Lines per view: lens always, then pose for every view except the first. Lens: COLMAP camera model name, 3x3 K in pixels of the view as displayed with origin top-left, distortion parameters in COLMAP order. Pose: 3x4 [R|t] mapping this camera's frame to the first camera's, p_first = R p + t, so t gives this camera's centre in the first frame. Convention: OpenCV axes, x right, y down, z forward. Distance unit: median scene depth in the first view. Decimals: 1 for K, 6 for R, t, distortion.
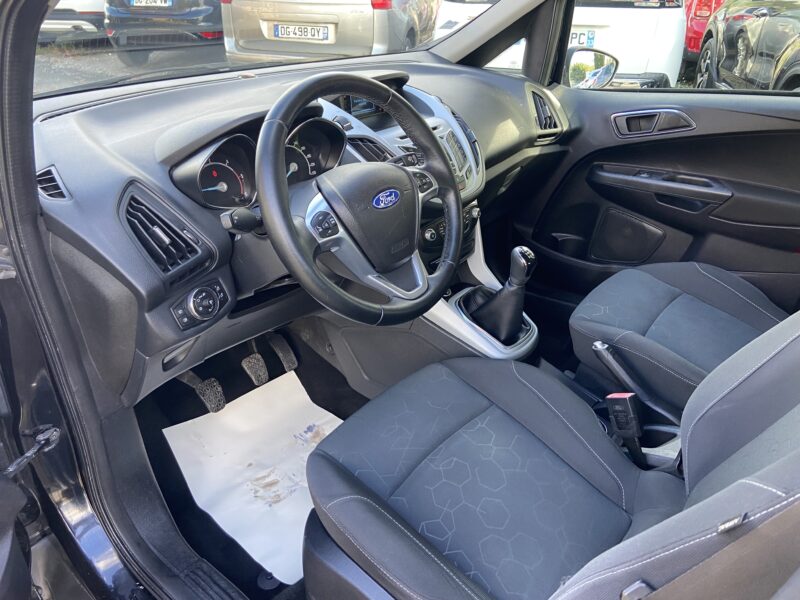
lens RADIAL K [[597.1, 0, 401.0], [0, 597.1, 288.6], [0, 0, 1]] dist [0.111486, -0.135813]
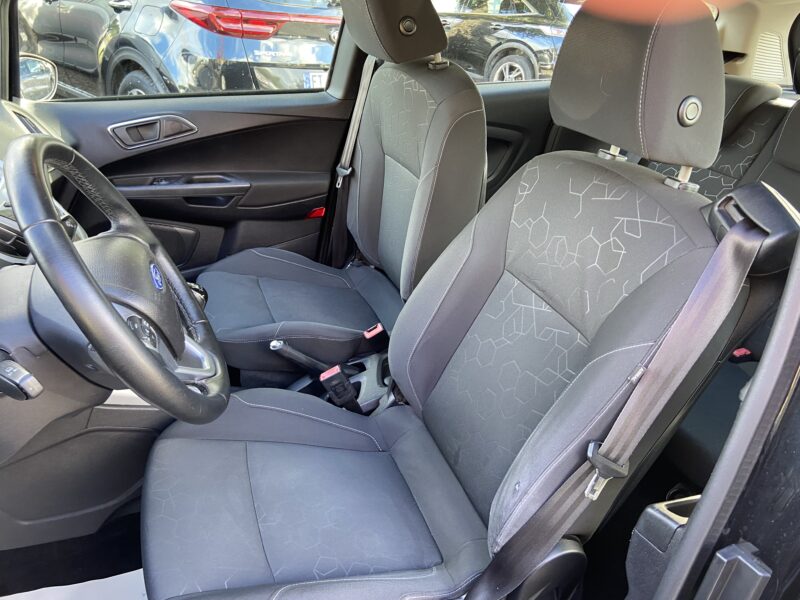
lens RADIAL K [[602.9, 0, 404.7], [0, 602.9, 304.3], [0, 0, 1]] dist [0.108407, -0.139659]
pose [[0.483550, -0.364380, 0.795868, -0.297959], [0.319276, 0.920015, 0.227235, -0.108775], [-0.815010, 0.144222, 0.561212, 0.142189]]
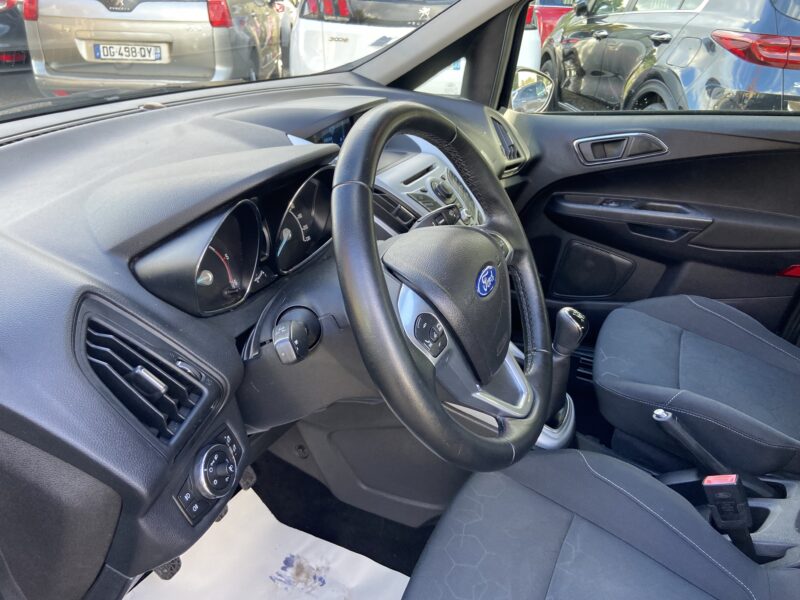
lens RADIAL K [[602.9, 0, 404.7], [0, 602.9, 304.3], [0, 0, 1]] dist [0.108407, -0.139659]
pose [[0.961886, -0.104349, 0.252760, -0.162407], [0.107534, 0.994201, 0.001221, -0.073603], [-0.251421, 0.026006, 0.967528, 0.191617]]
